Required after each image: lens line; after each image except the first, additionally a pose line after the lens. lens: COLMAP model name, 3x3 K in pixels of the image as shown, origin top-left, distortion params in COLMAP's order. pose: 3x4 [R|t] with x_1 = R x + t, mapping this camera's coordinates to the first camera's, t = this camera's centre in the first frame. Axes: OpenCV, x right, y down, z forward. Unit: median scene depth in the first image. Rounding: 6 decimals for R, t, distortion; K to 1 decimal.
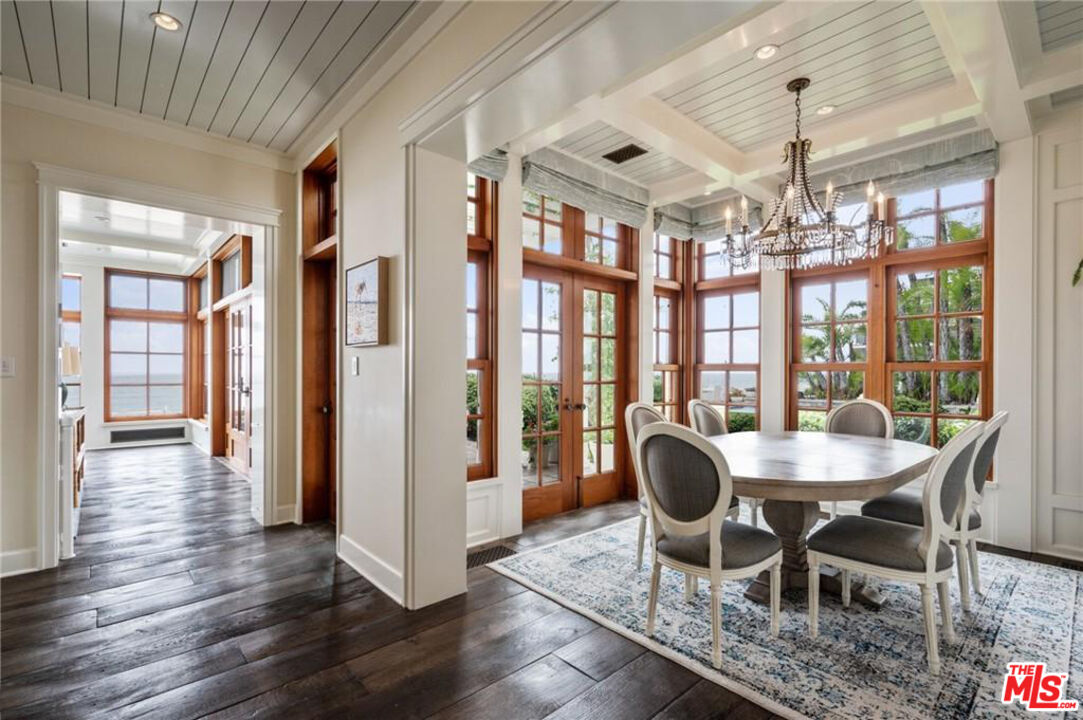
lens RADIAL K [[497.4, 0, 540.7], [0, 497.4, 369.9], [0, 0, 1]] dist [0.000485, 0.000225]
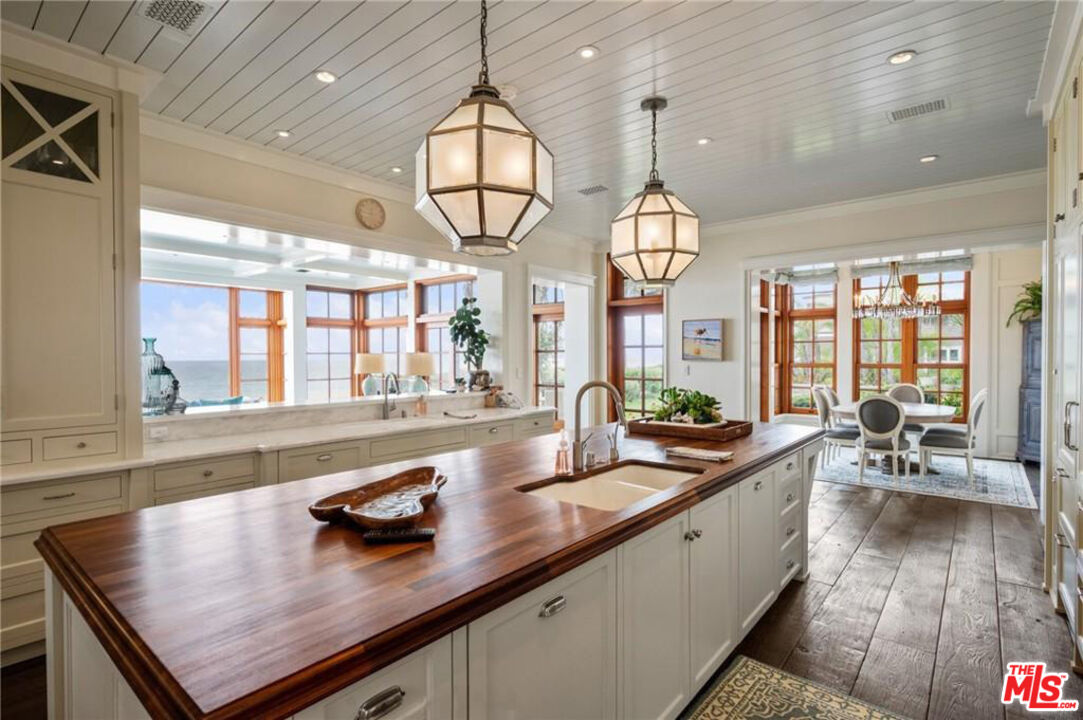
lens RADIAL K [[524.8, 0, 537.8], [0, 524.8, 363.0], [0, 0, 1]] dist [0.000573, -0.000421]
pose [[0.990668, -0.007038, 0.136114, -0.798011], [0.005195, 0.999890, 0.013892, -0.044027], [-0.136197, -0.013055, 0.990596, -0.619110]]
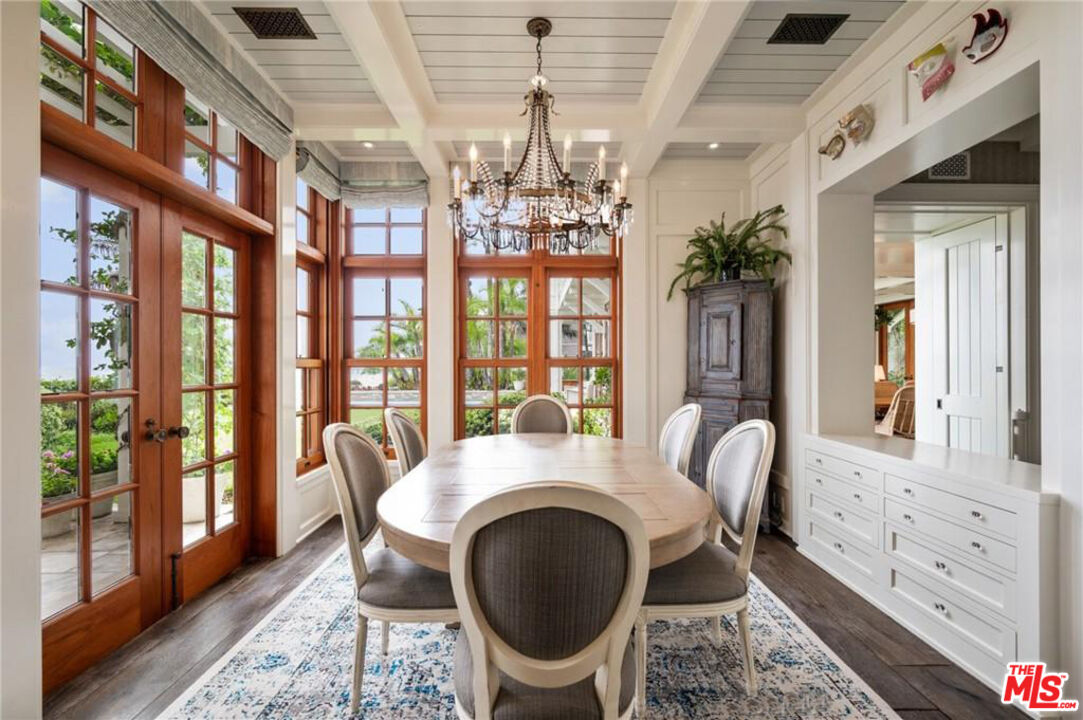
lens RADIAL K [[464.7, 0, 542.2], [0, 464.7, 364.8], [0, 0, 1]] dist [0.002473, -0.000396]
pose [[0.658094, -0.002766, 0.752931, -0.044034], [0.000817, 0.999995, 0.002959, -0.004770], [-0.752935, -0.001332, 0.658093, 0.302350]]
